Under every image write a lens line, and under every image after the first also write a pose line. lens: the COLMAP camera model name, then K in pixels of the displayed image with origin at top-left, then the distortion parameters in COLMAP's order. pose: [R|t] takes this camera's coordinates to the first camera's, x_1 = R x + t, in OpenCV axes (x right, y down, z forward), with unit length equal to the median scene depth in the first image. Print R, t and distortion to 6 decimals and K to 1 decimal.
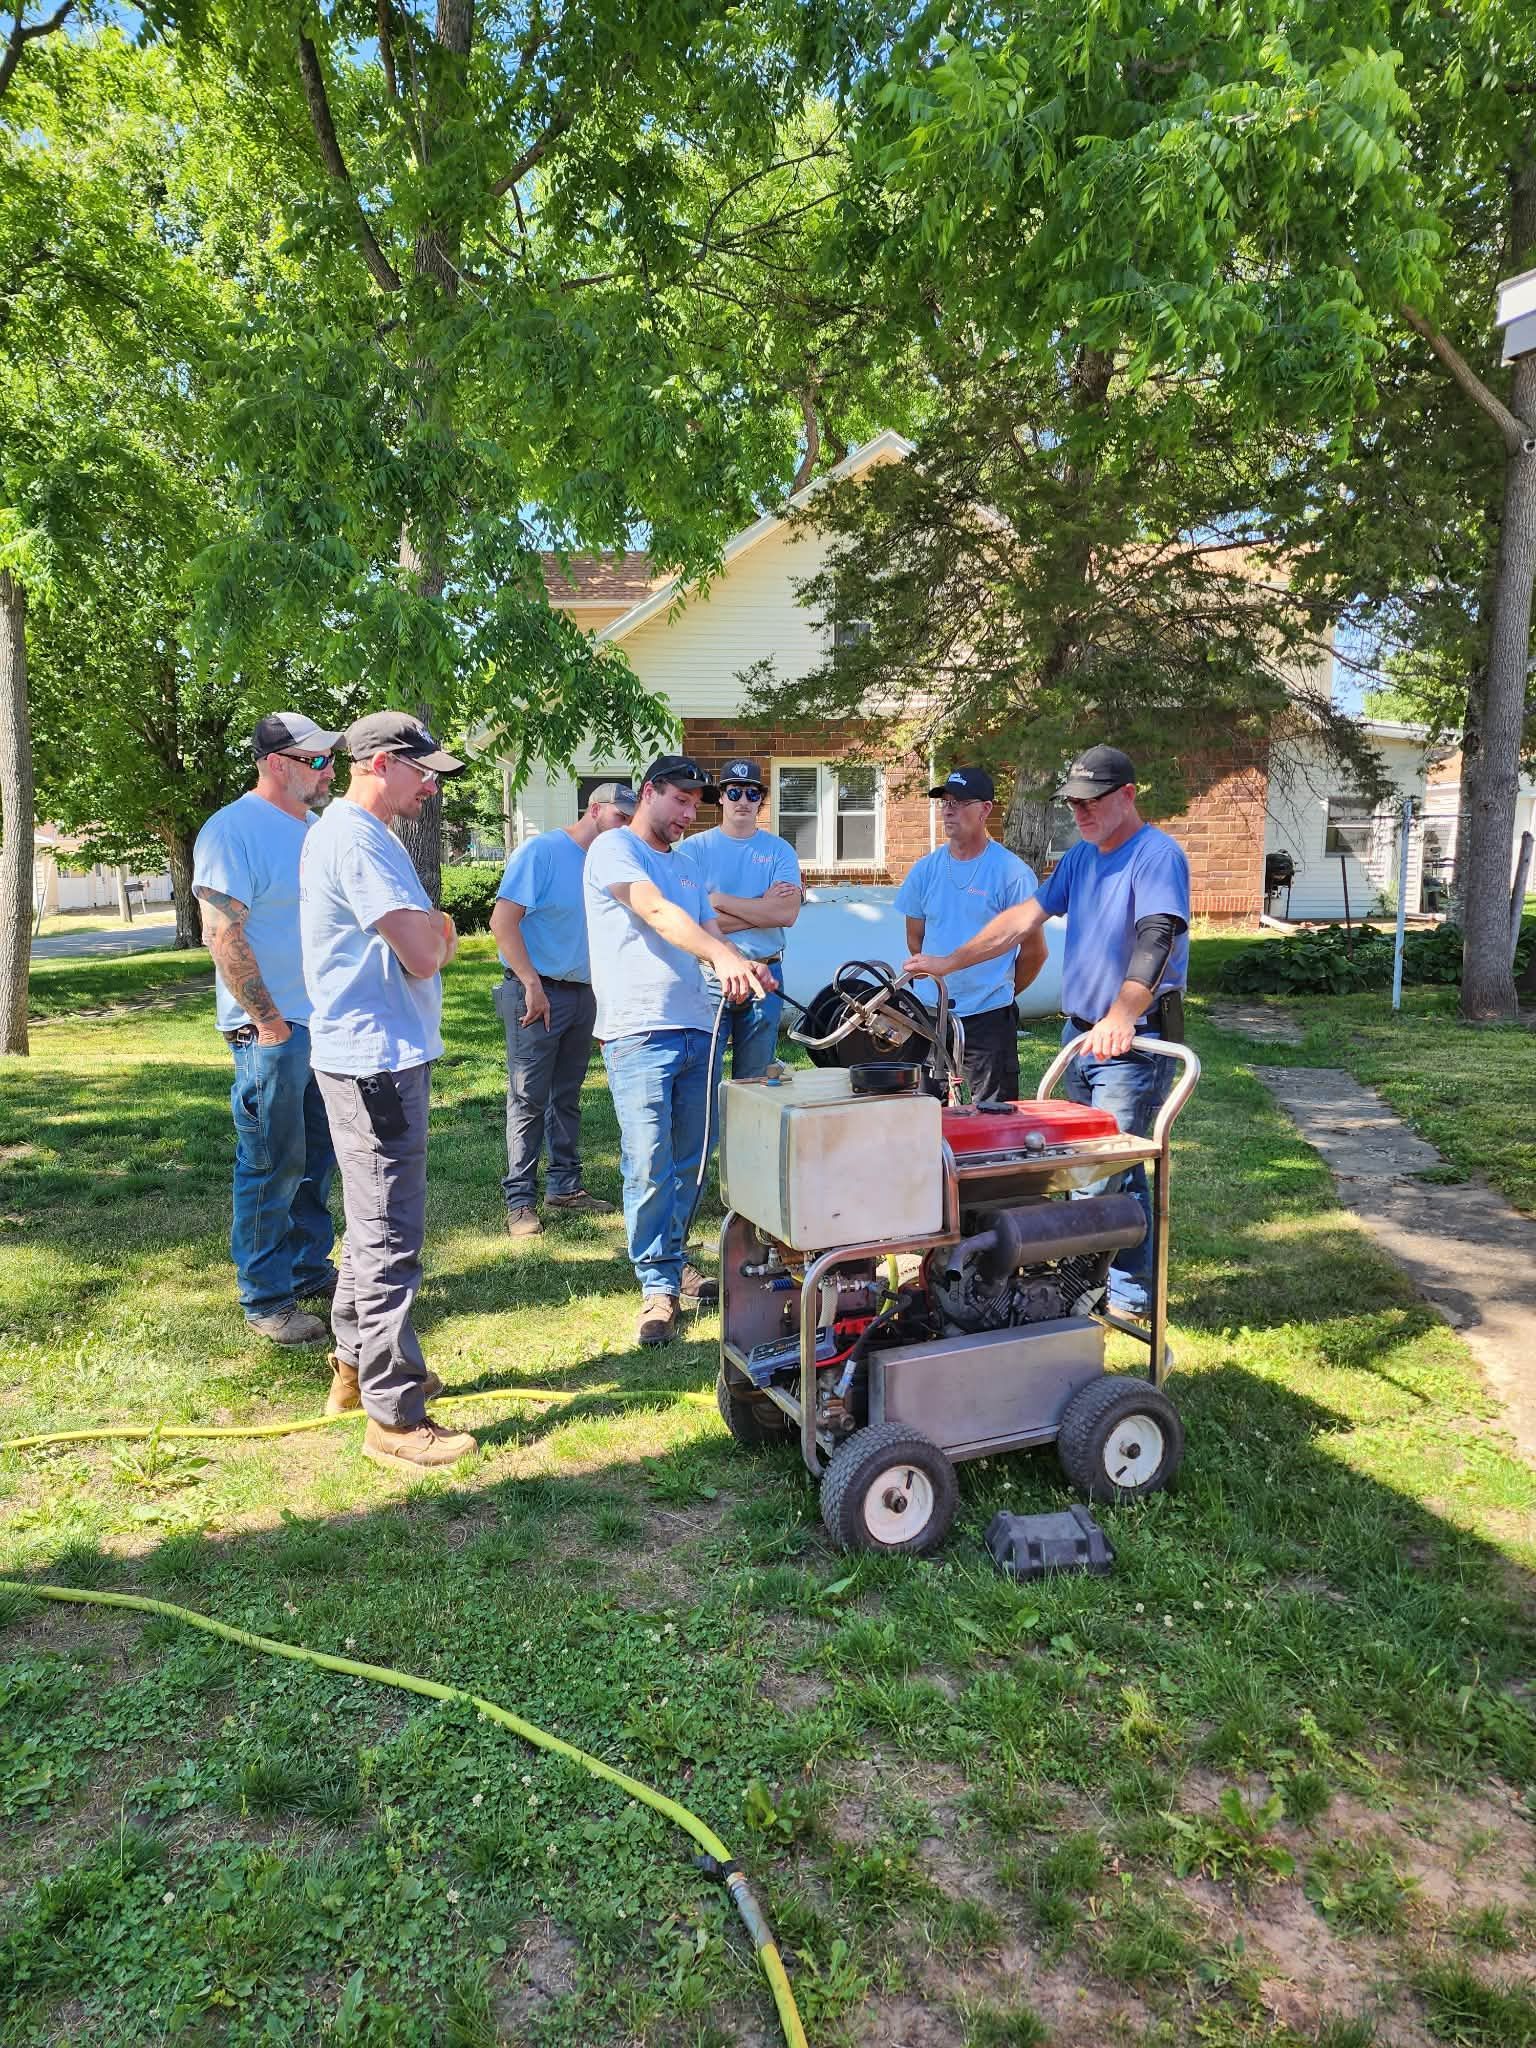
lens RADIAL K [[1379.7, 0, 763.9], [0, 1379.7, 1011.6], [0, 0, 1]] dist [0.048775, -0.048154]
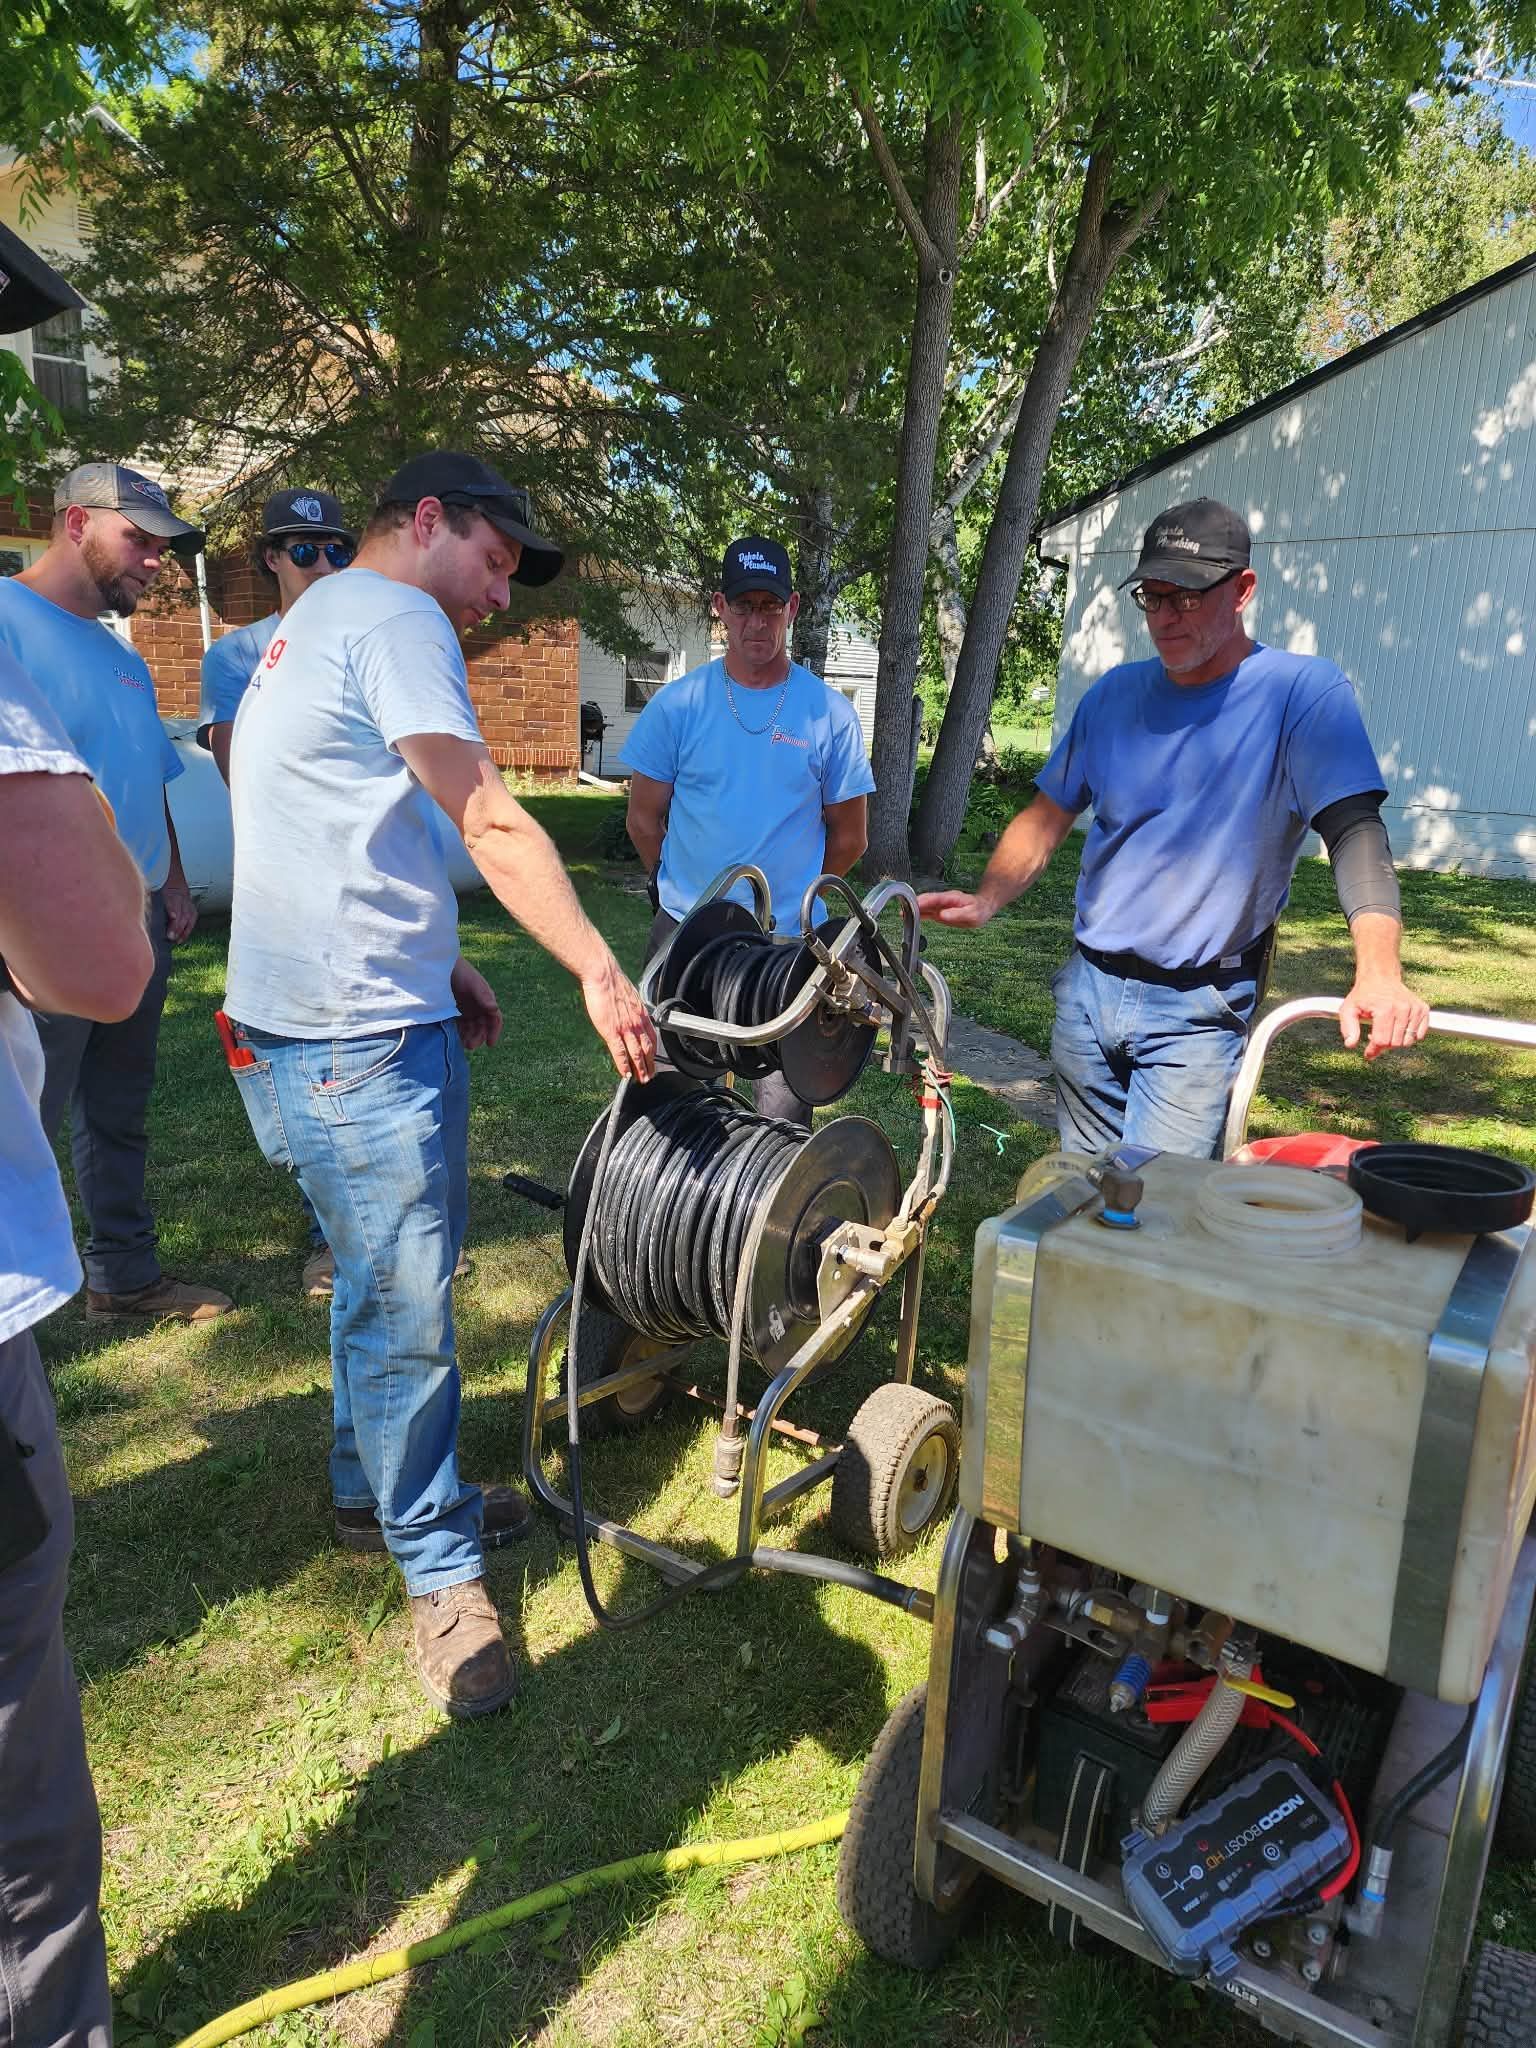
lens RADIAL K [[1379.7, 0, 774.7], [0, 1379.7, 1018.7], [0, 0, 1]] dist [0.048775, -0.048154]
pose [[0.837106, -0.072526, 0.542212, -0.233144], [0.011322, 0.993257, 0.115378, -0.040203], [-0.546924, -0.090444, 0.832283, 0.575036]]
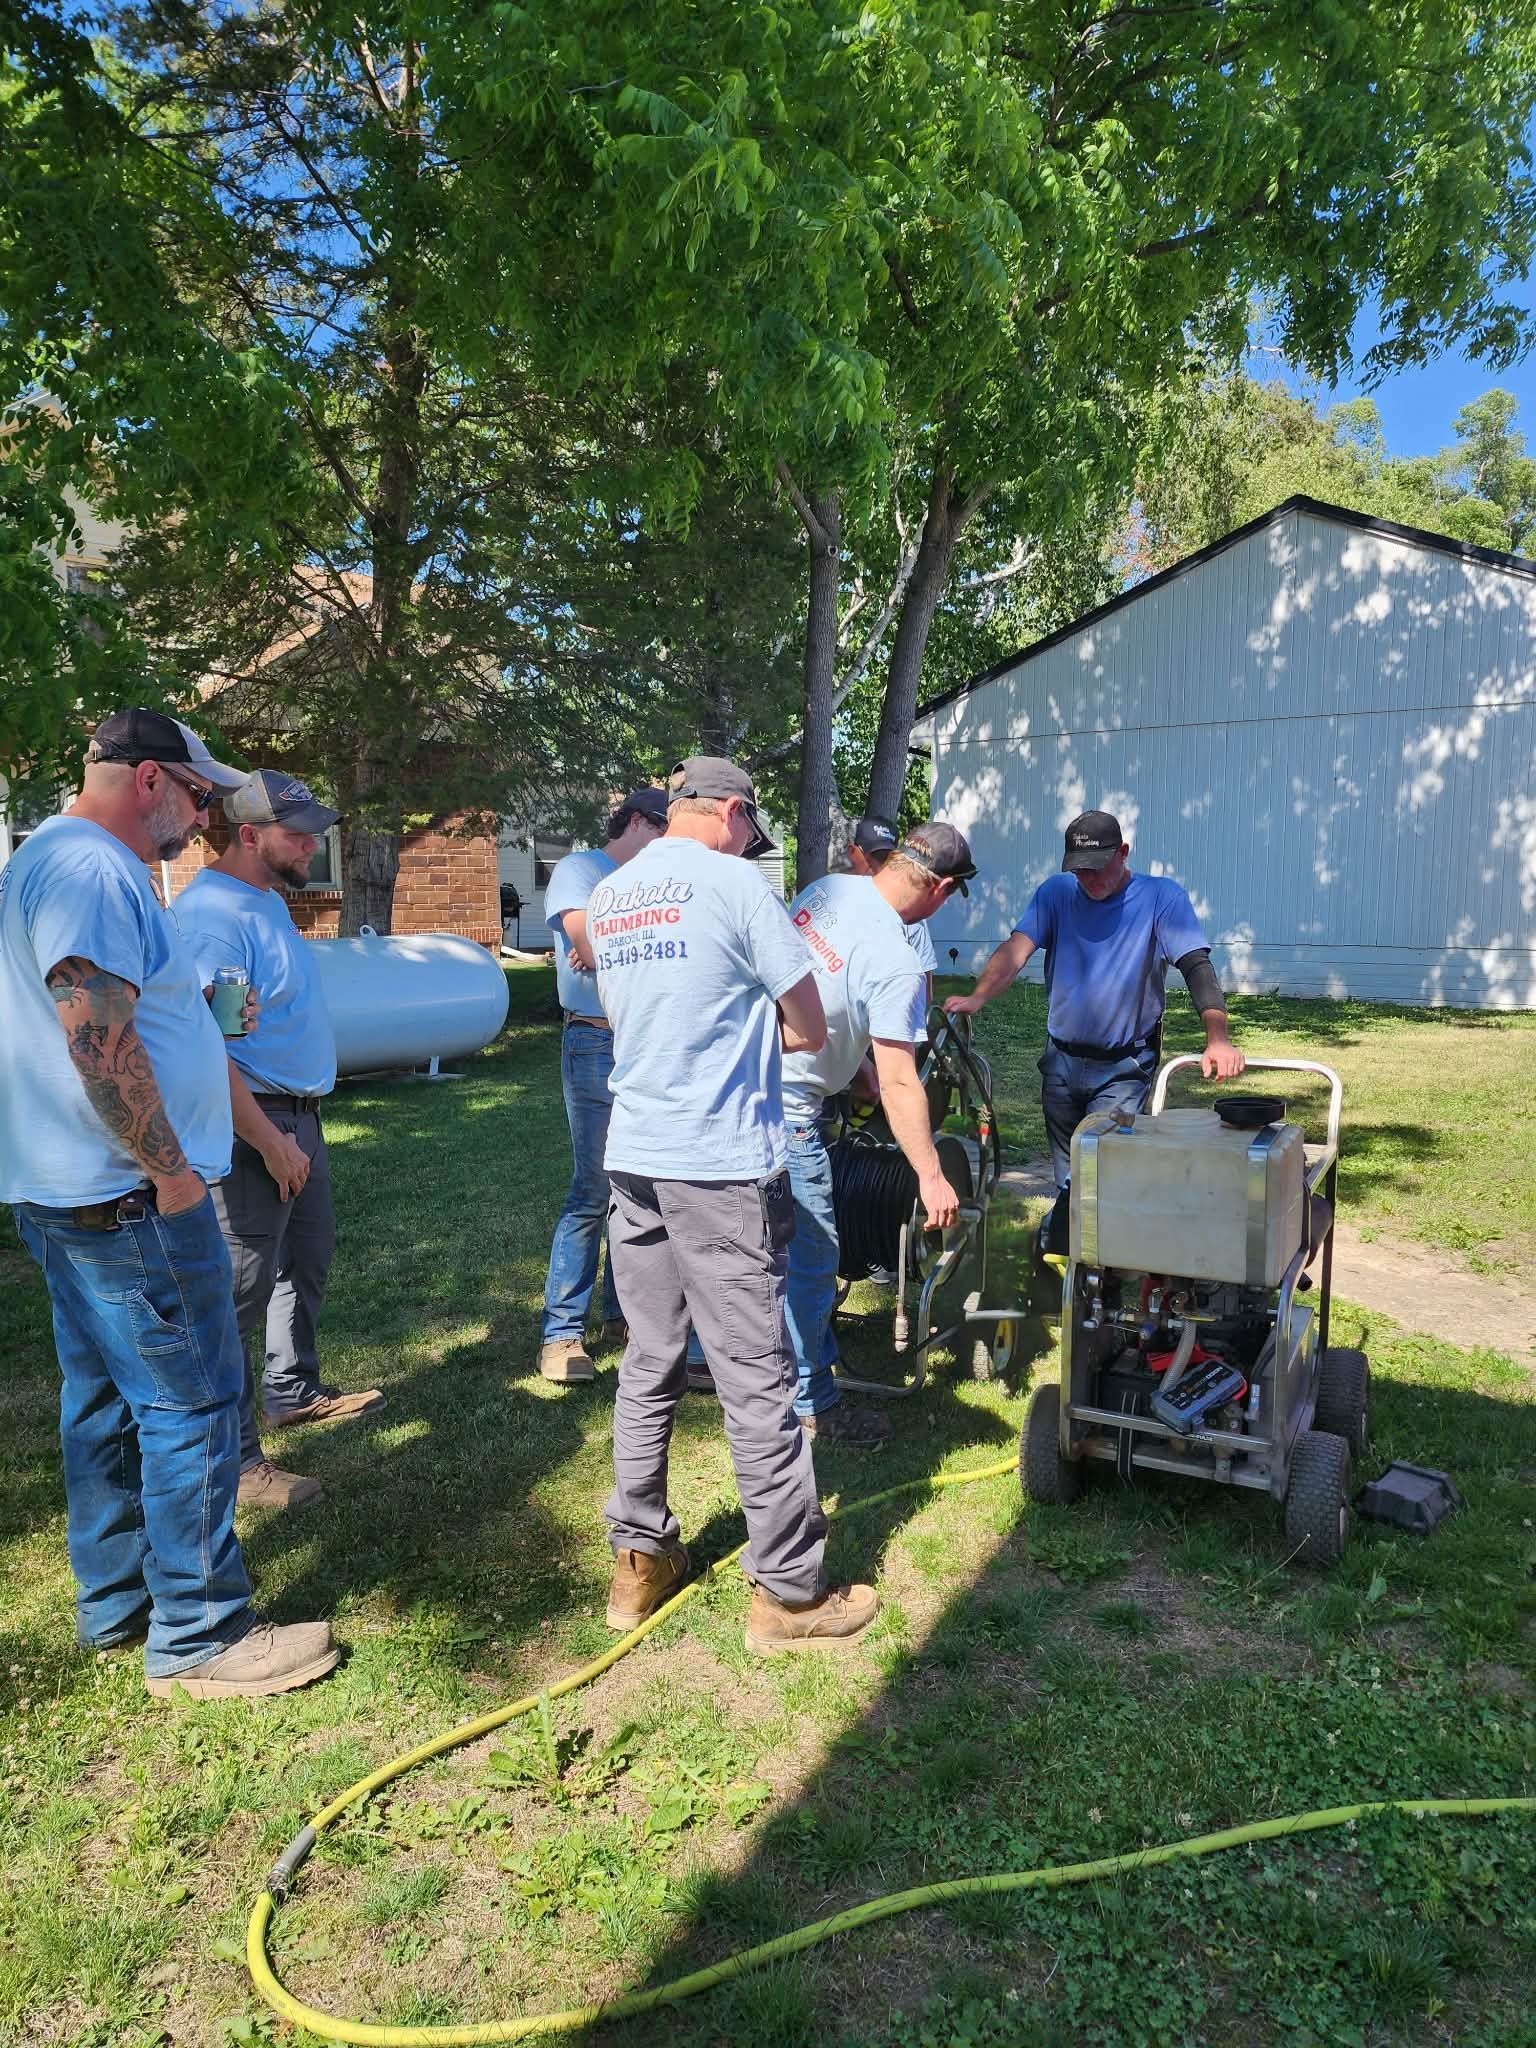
lens RADIAL K [[1379.7, 0, 764.5], [0, 1379.7, 1045.5], [0, 0, 1]] dist [0.048775, -0.048154]
pose [[0.775780, -0.074310, 0.626612, -0.644477], [0.072551, 0.996960, 0.028408, -0.043597], [-0.626819, 0.023423, 0.778813, 0.309464]]
